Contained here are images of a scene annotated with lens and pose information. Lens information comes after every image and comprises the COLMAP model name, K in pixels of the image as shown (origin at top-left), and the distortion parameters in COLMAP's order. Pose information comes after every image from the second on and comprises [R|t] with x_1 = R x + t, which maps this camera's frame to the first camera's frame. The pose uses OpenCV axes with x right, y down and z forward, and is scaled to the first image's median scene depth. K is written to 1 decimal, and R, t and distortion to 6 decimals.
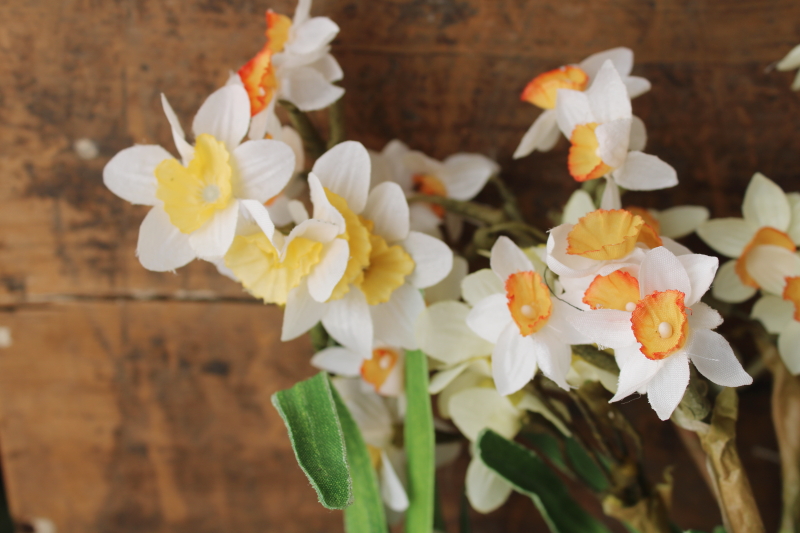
lens RADIAL K [[1176.1, 0, 406.4], [0, 1176.1, 268.8], [0, 0, 1]] dist [-0.040690, 0.000000]
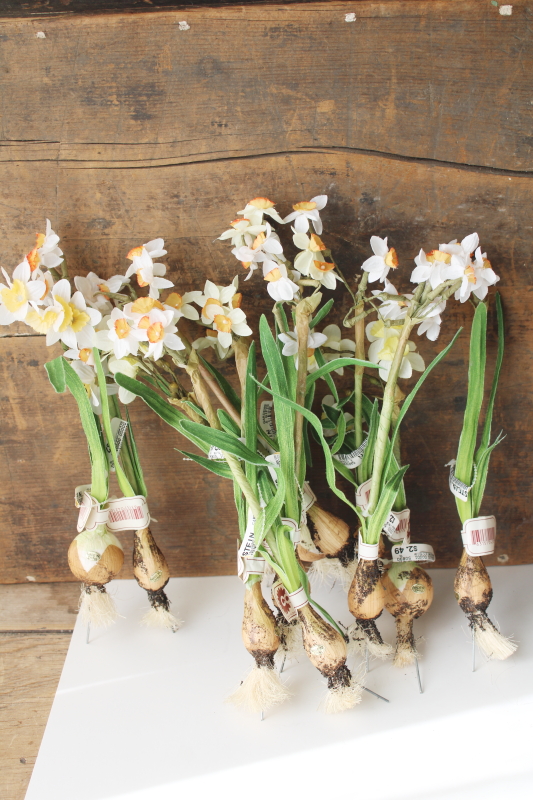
lens RADIAL K [[1176.1, 0, 245.8], [0, 1176.1, 399.4], [0, 0, 1]] dist [-0.040690, 0.000000]
pose [[0.997829, -0.055622, -0.035255, 0.471438], [0.057996, 0.995834, 0.070363, 0.014011], [0.031195, -0.072255, 0.996898, -1.872476]]
